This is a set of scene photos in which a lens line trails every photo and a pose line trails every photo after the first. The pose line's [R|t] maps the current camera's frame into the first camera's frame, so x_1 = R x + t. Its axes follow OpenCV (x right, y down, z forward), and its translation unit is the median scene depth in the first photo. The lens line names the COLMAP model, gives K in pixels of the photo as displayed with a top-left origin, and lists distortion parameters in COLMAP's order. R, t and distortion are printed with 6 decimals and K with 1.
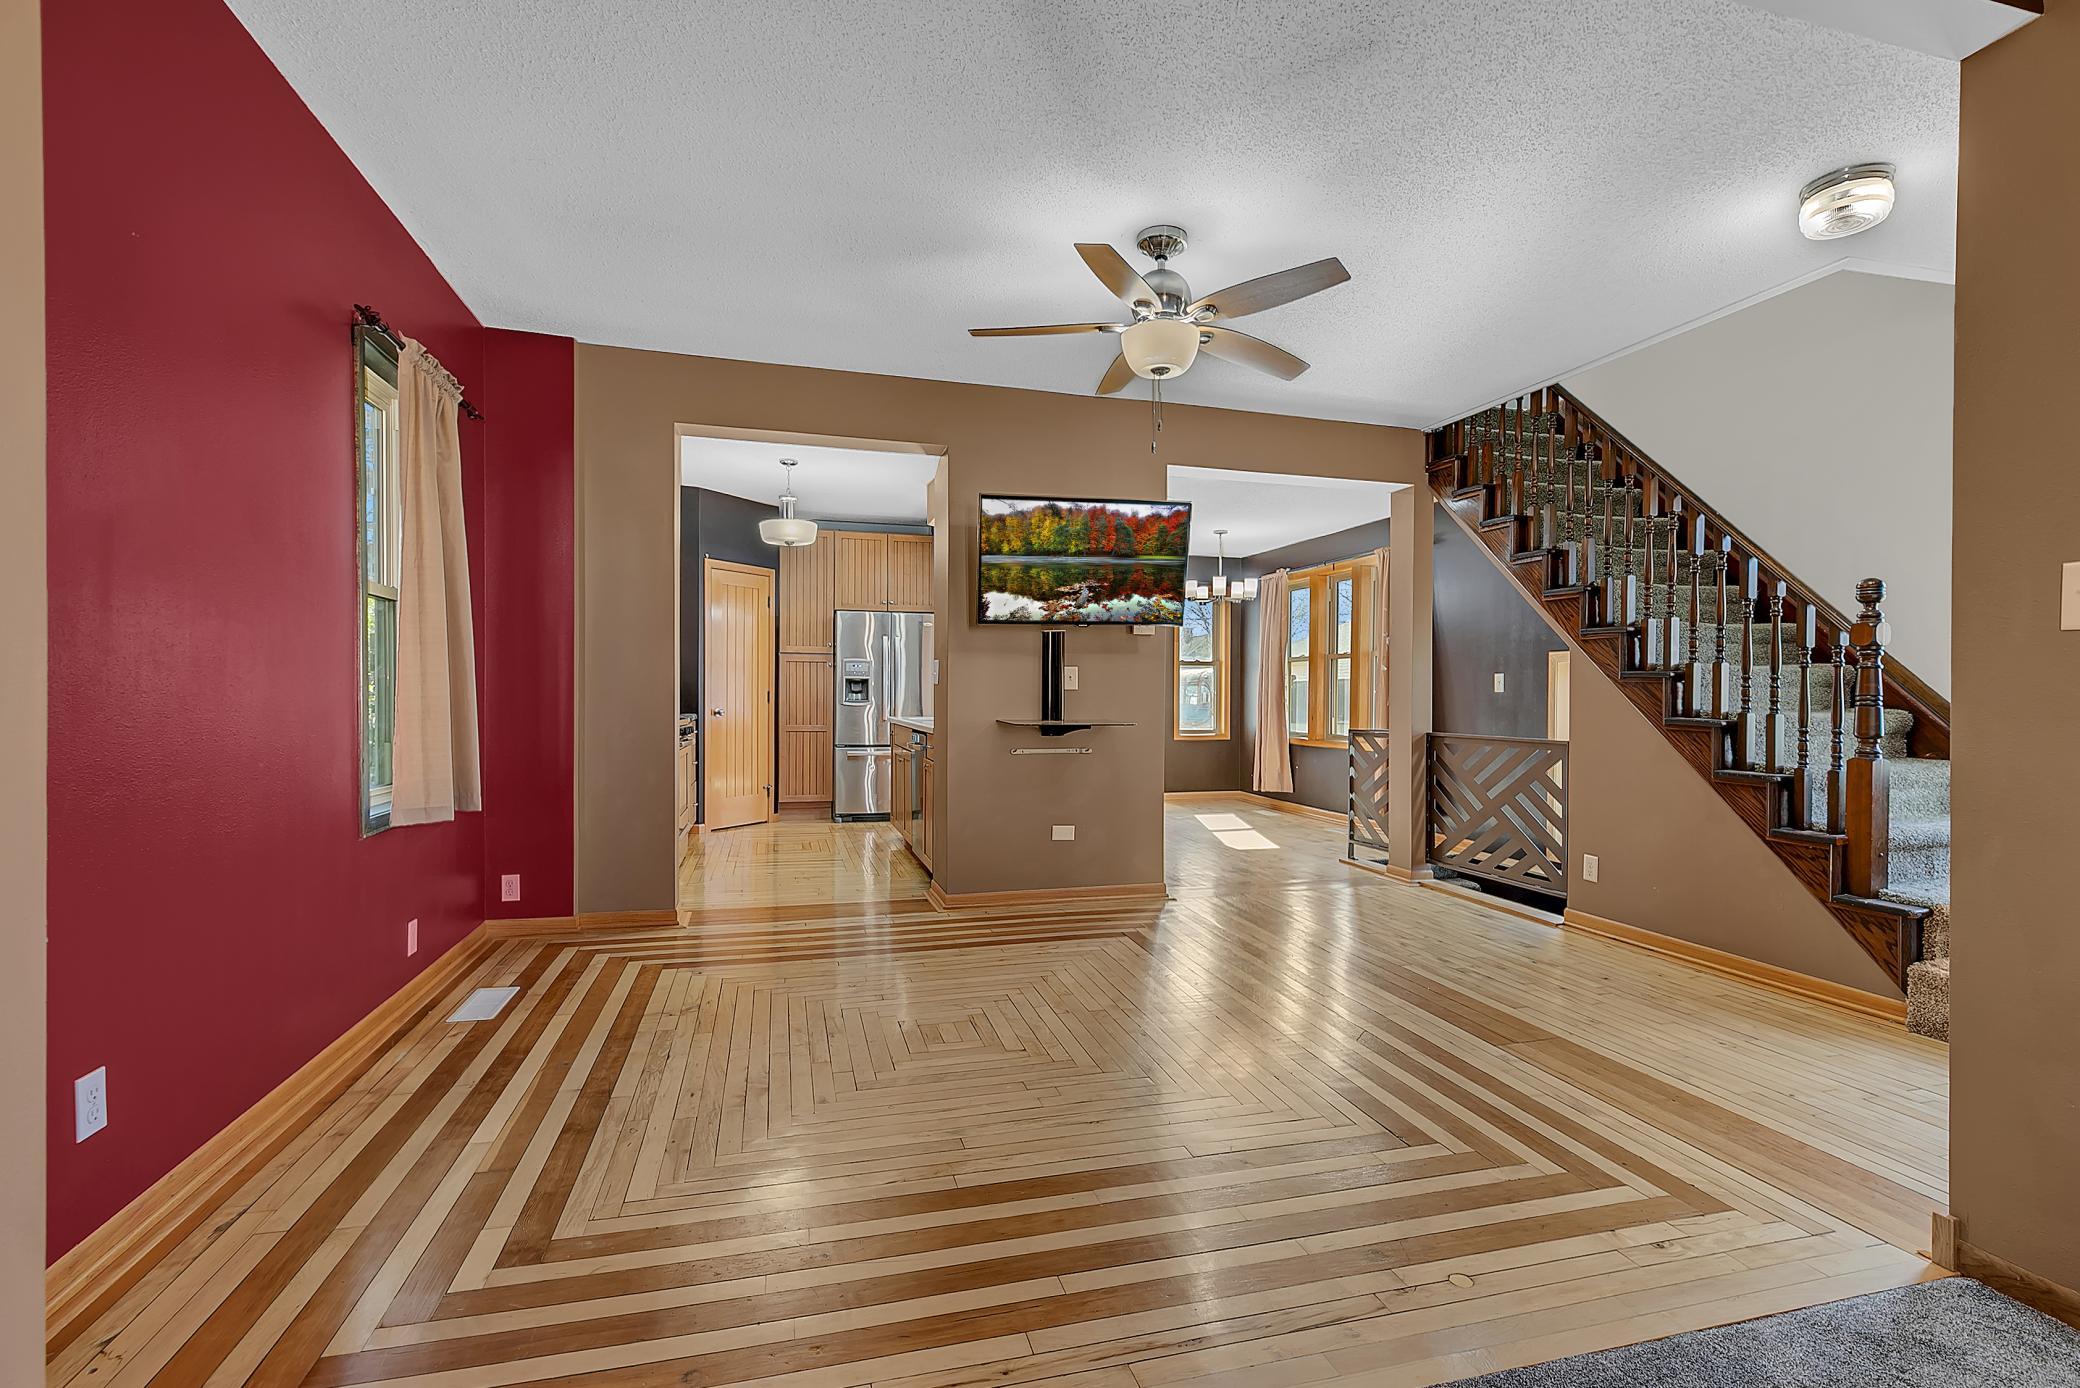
lens RADIAL K [[958.2, 0, 1041.7], [0, 958.2, 703.8], [0, 0, 1]] dist [-0.002775, -0.000145]
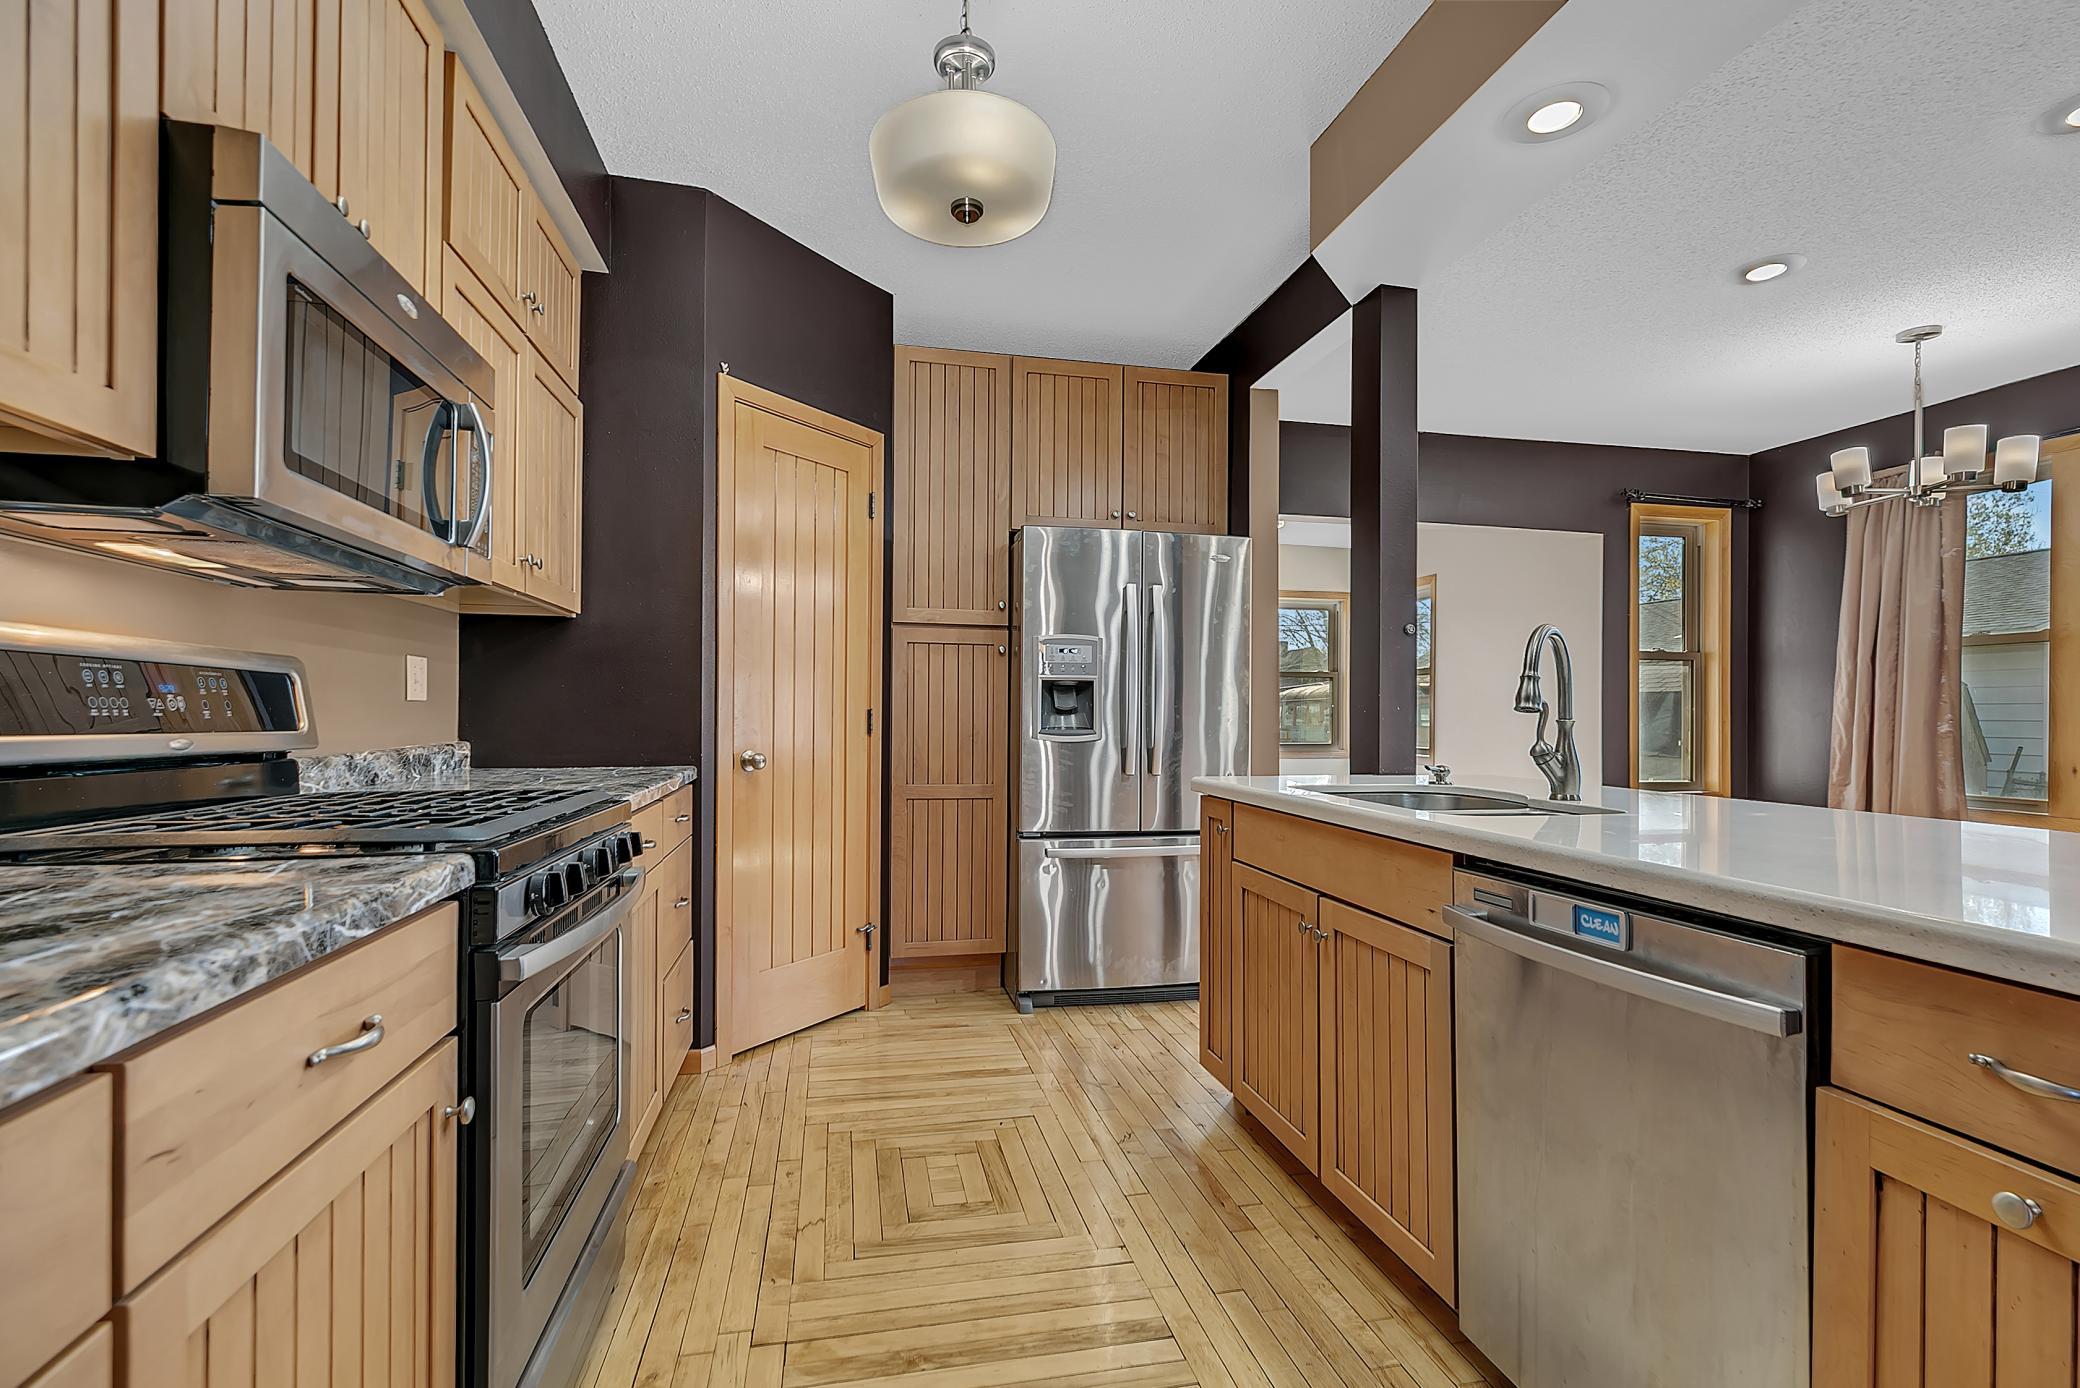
lens RADIAL K [[955.5, 0, 1049.6], [0, 955.5, 716.3], [0, 0, 1]] dist [0.004579, -0.000355]
pose [[0.998720, 0.000104, -0.050579, -0.245358], [-0.000465, 0.999975, -0.007126, -0.009072], [0.050577, 0.007140, 0.998695, 0.771615]]
